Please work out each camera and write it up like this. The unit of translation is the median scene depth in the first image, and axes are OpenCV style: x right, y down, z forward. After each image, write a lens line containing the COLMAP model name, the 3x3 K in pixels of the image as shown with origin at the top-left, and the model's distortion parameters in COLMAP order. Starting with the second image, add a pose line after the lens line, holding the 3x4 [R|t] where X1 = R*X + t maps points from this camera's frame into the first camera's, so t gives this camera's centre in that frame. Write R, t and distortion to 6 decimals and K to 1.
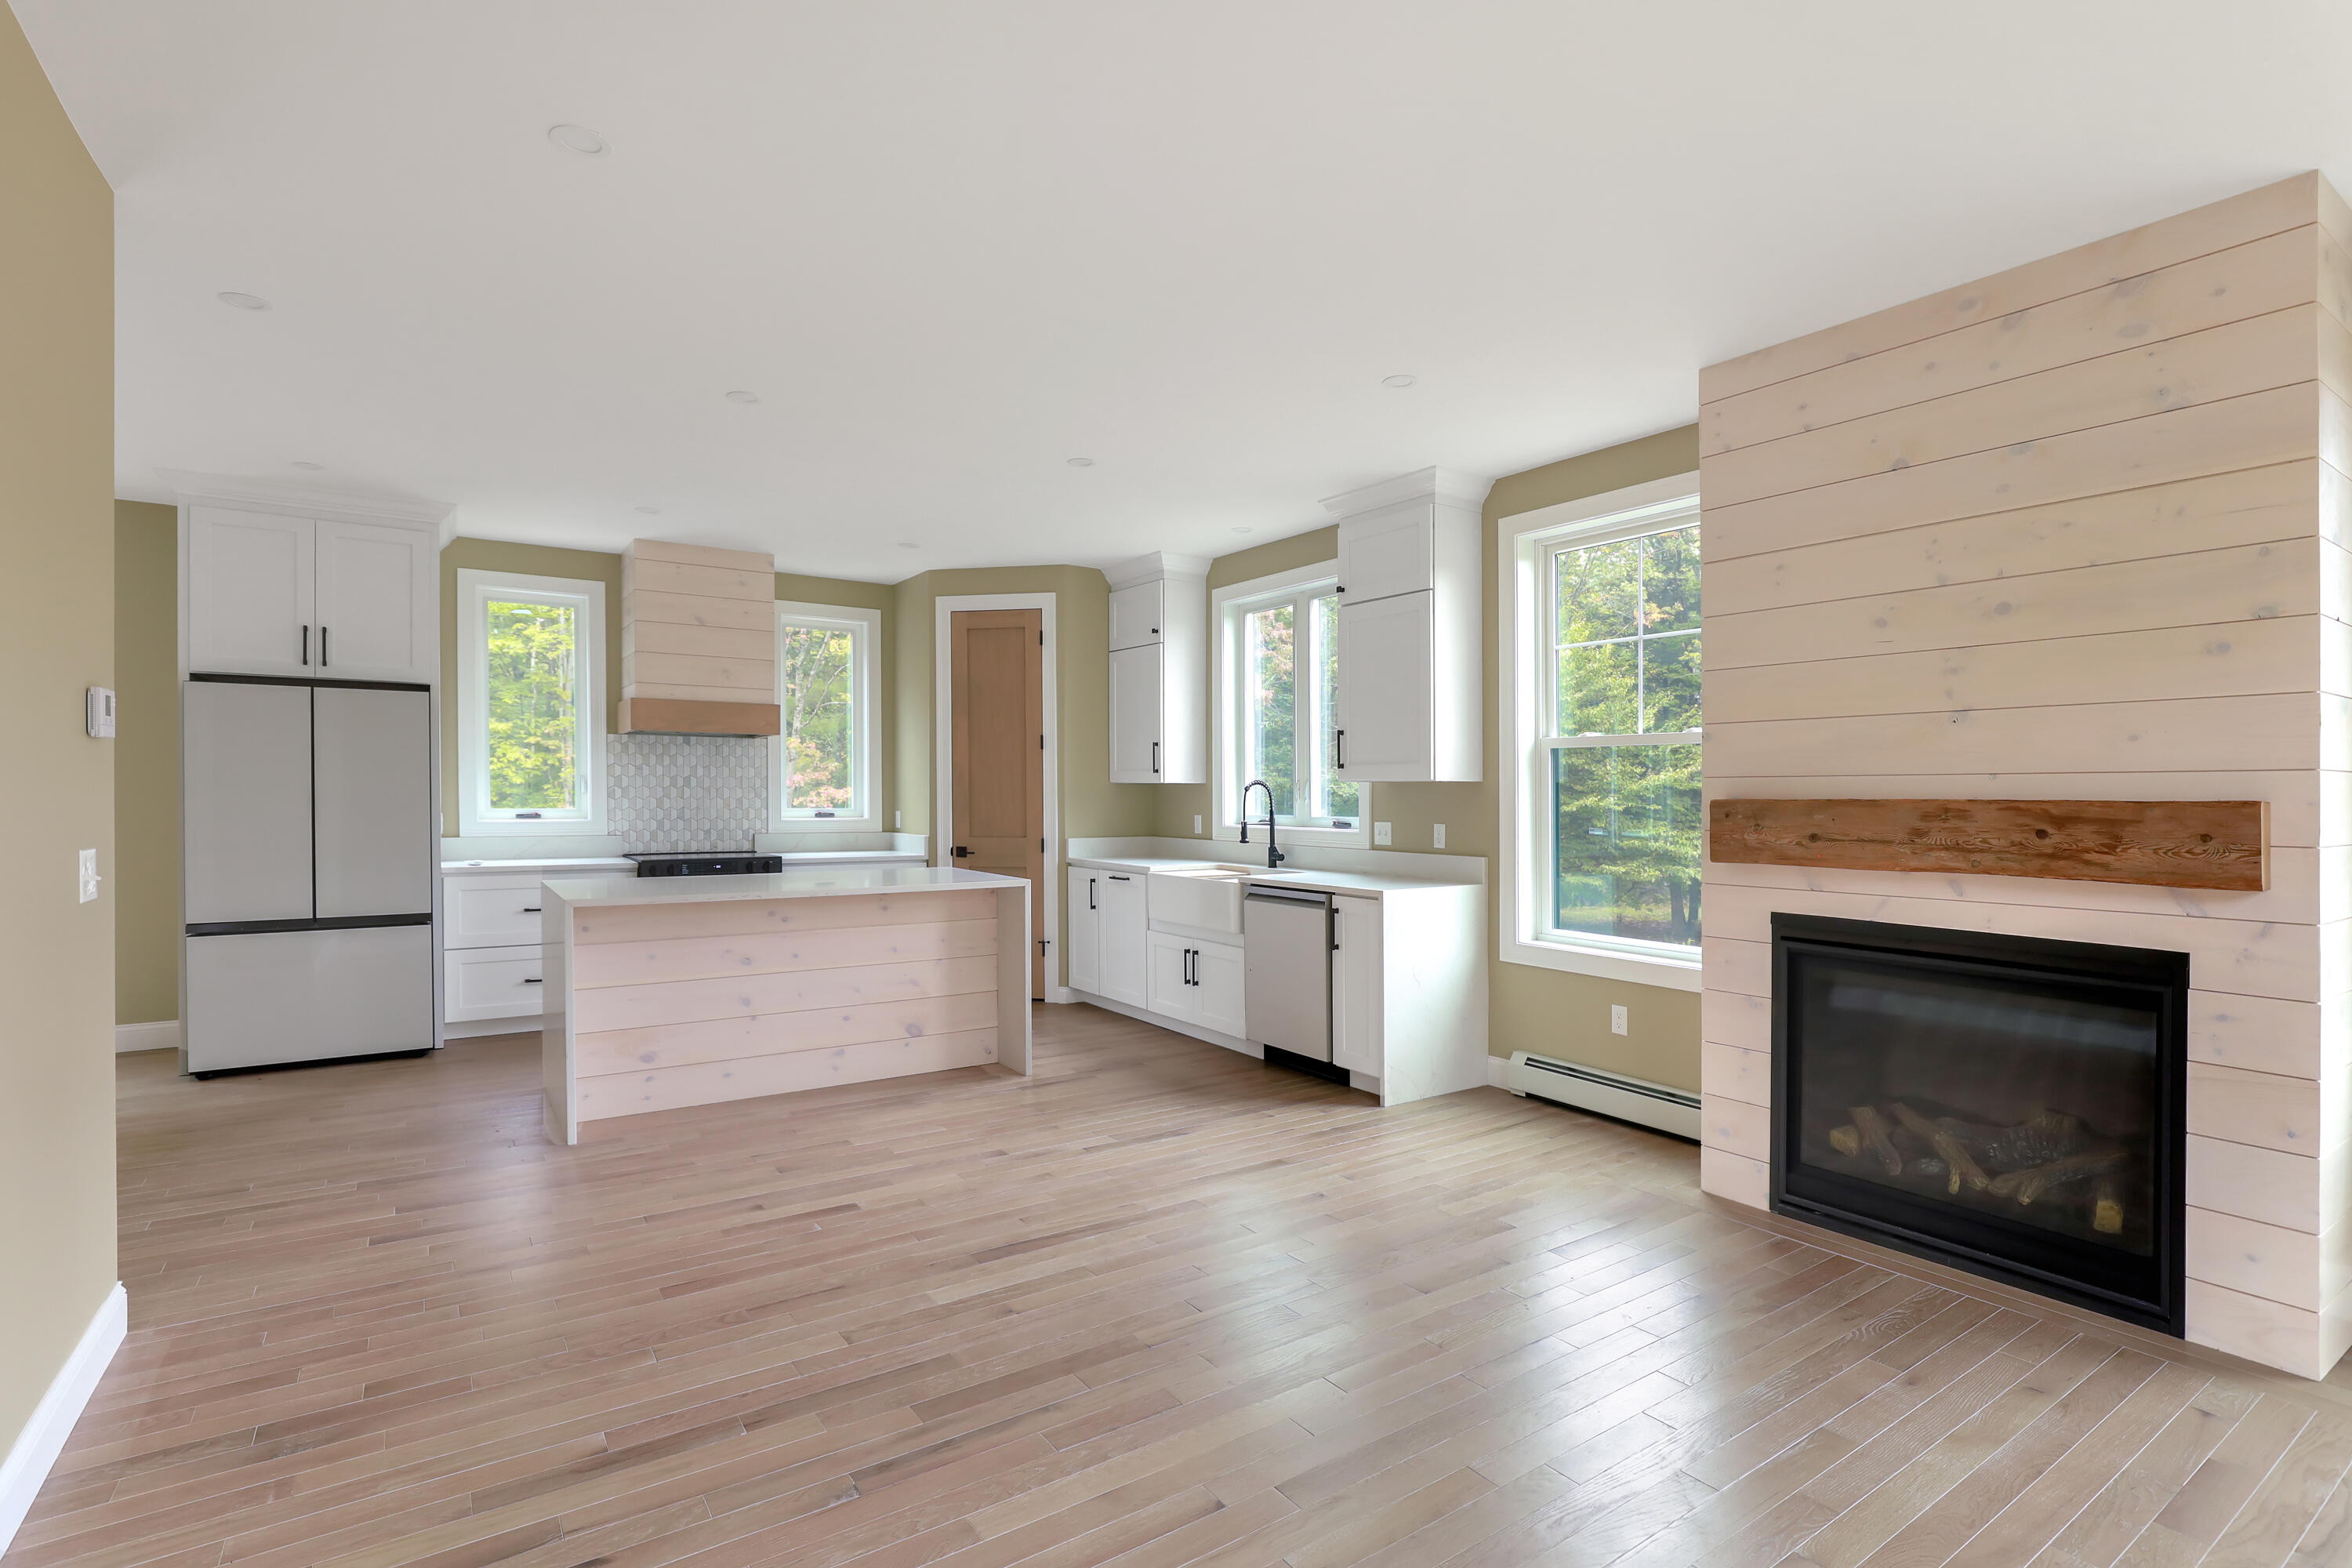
lens RADIAL K [[1124.2, 0, 1205.6], [0, 1124.2, 813.0], [0, 0, 1]] dist [-0.002078, -0.000235]
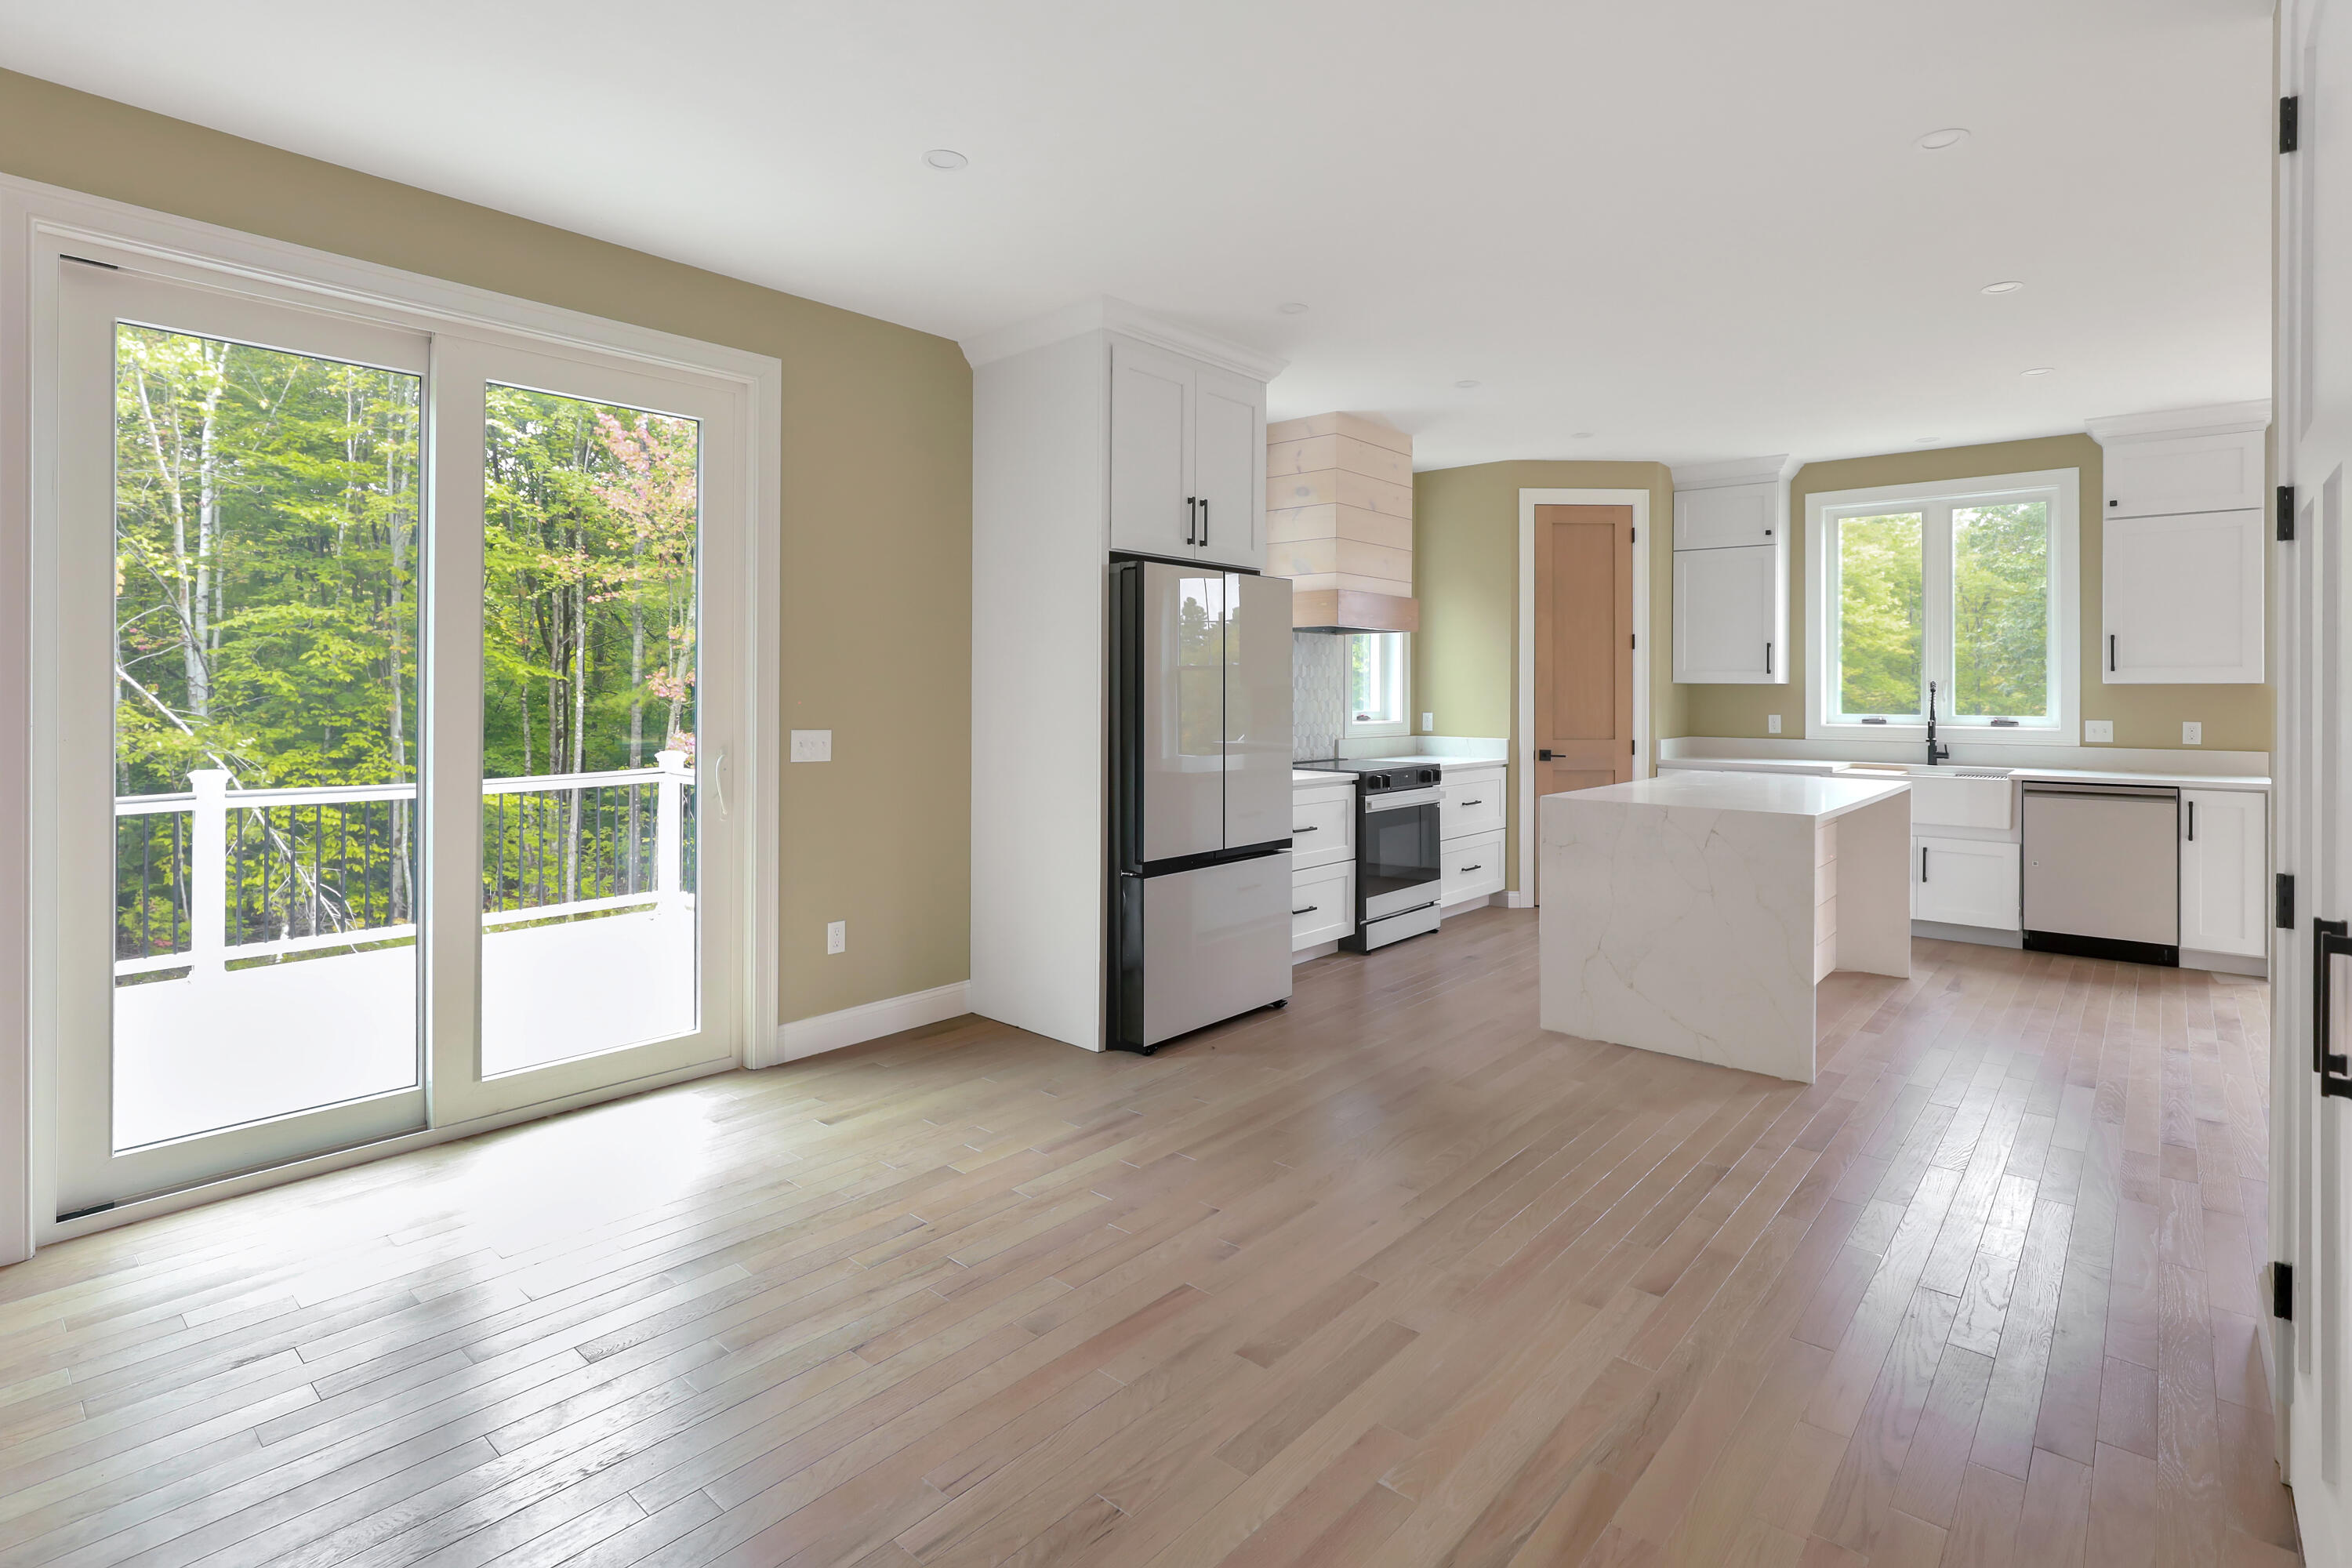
lens RADIAL K [[1147.2, 0, 1214.2], [0, 1147.2, 689.2], [0, 0, 1]] dist [-0.001255, 0.000045]
pose [[0.965206, -0.002709, 0.261475, -0.788278], [0.007127, 0.999847, -0.015949, -0.008725], [-0.261392, 0.017258, 0.965078, 0.138148]]
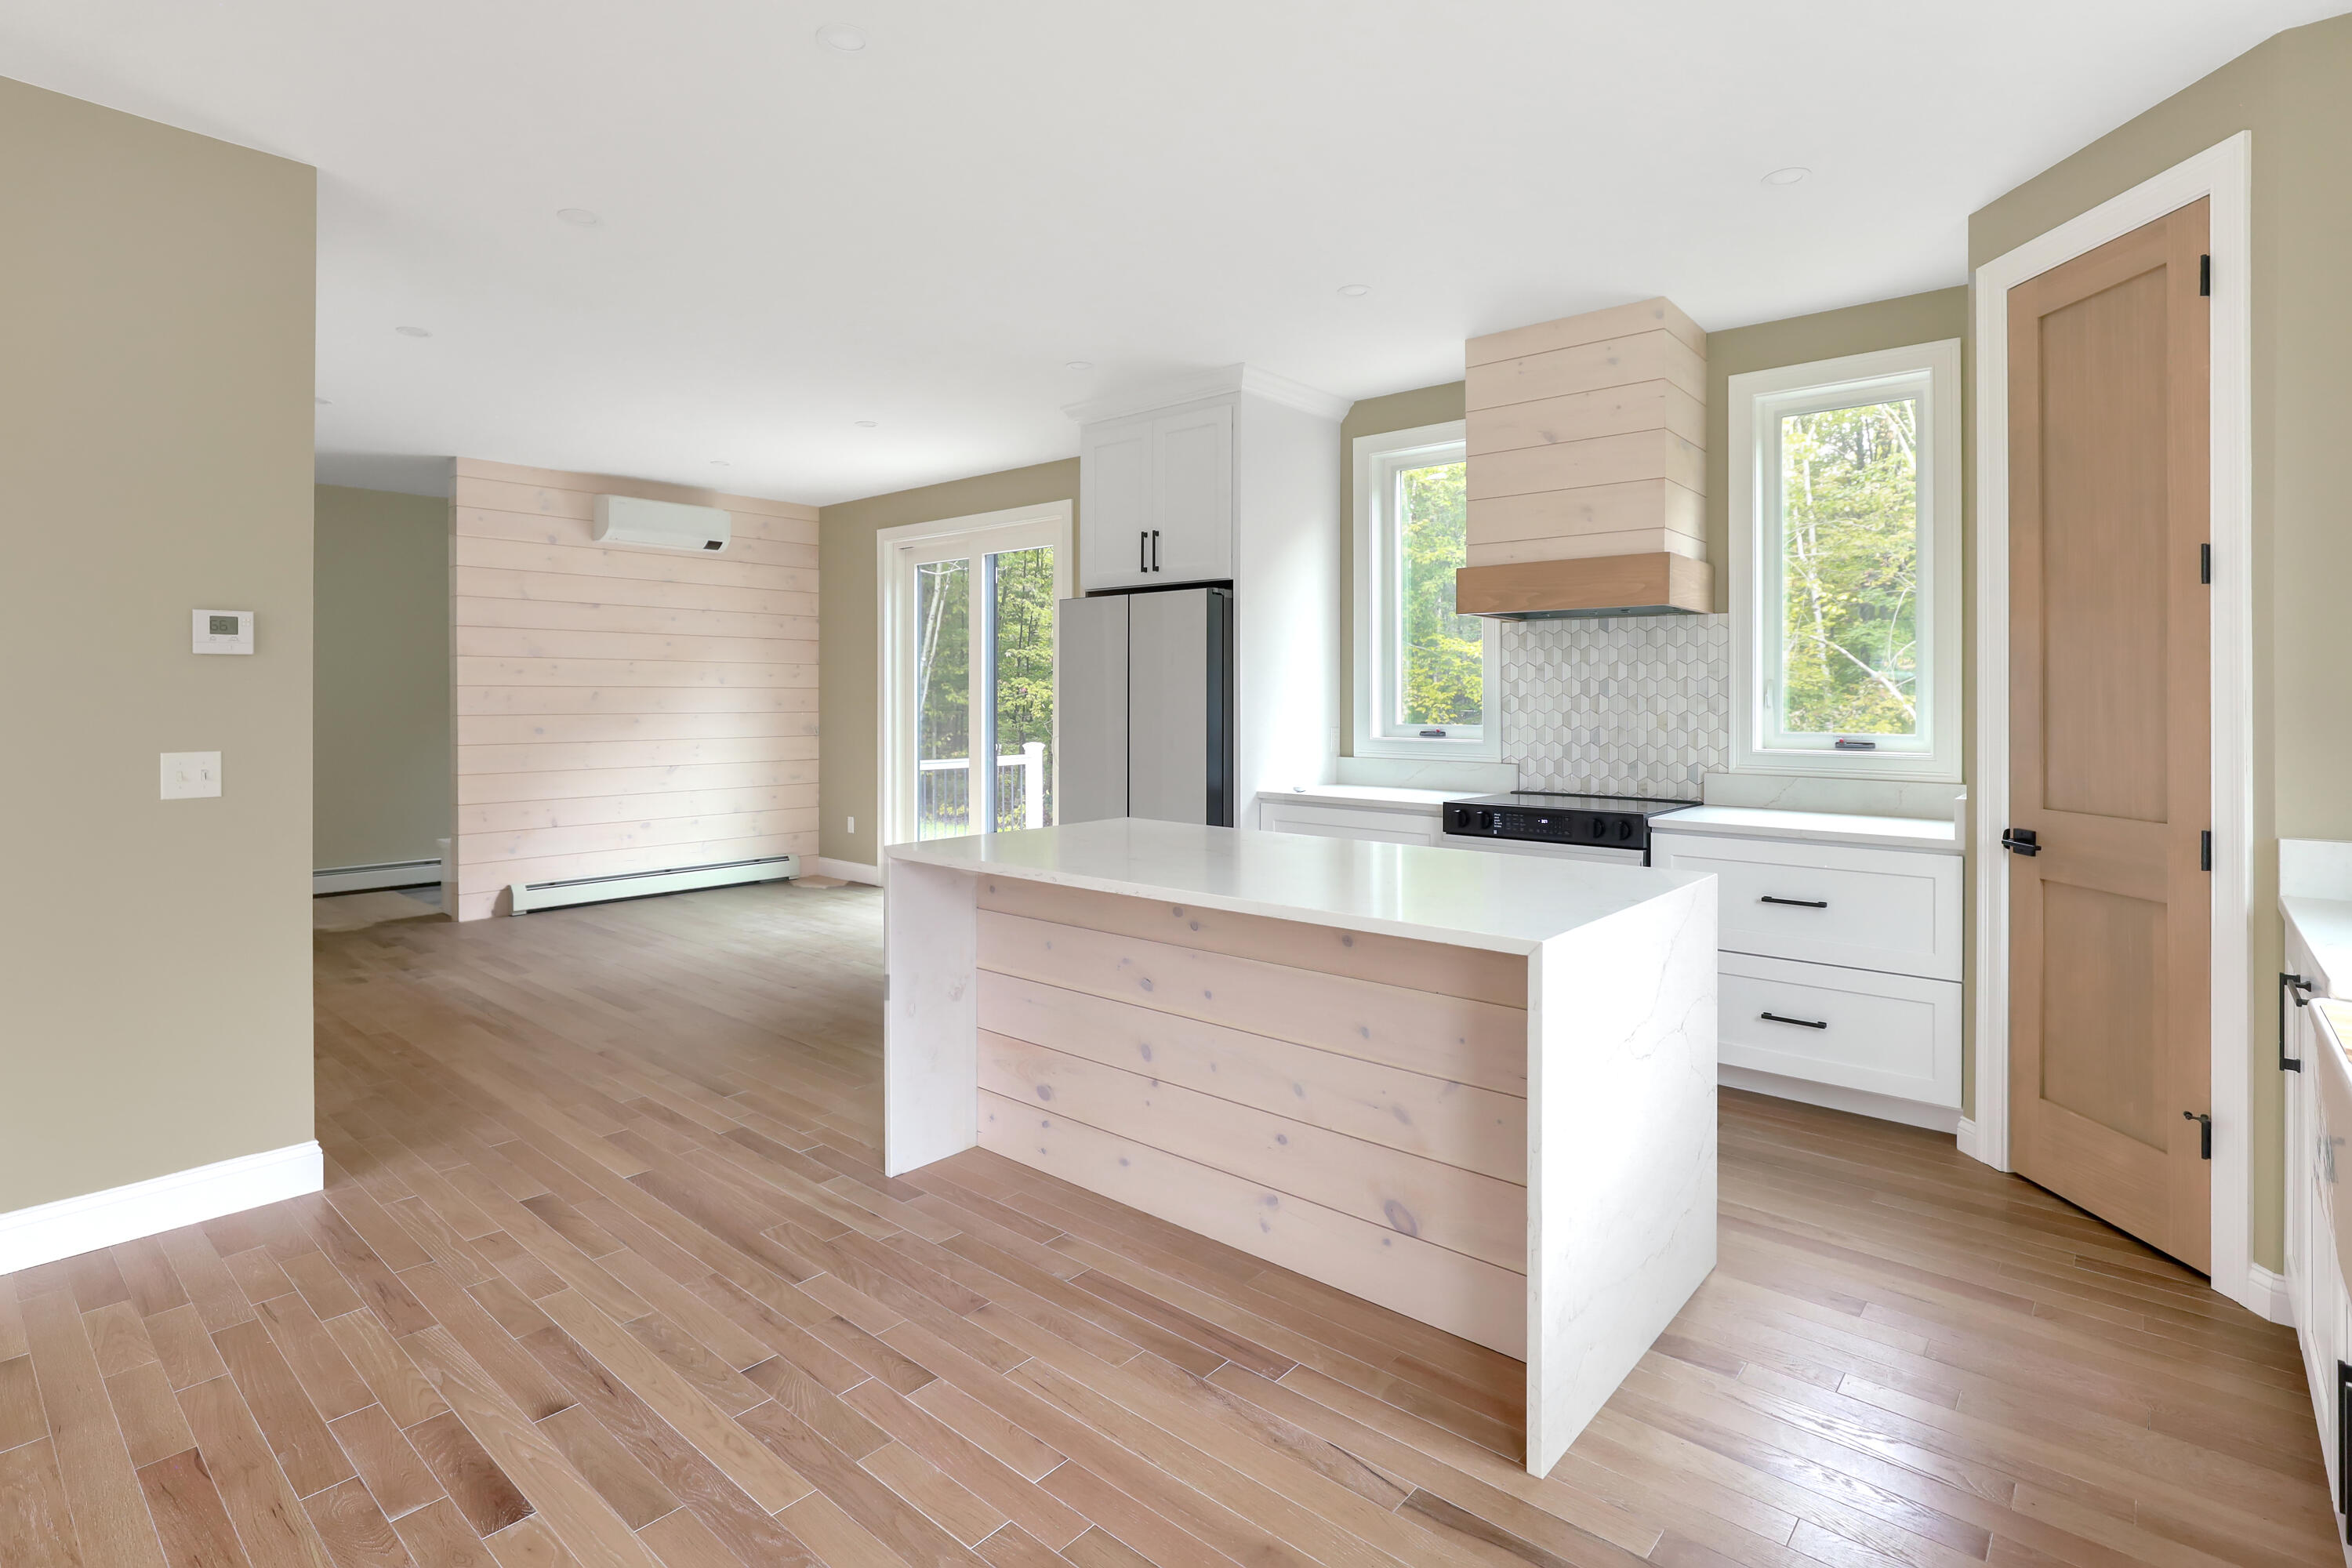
lens RADIAL K [[1155.1, 0, 1179.2], [0, 1155.1, 714.4], [0, 0, 1]] dist [-0.008363, -0.000964]
pose [[0.243091, 0.008696, -0.969964, 0.136648], [-0.018372, 0.999822, 0.004360, -0.010895], [0.969829, 0.016760, 0.243208, 0.614414]]
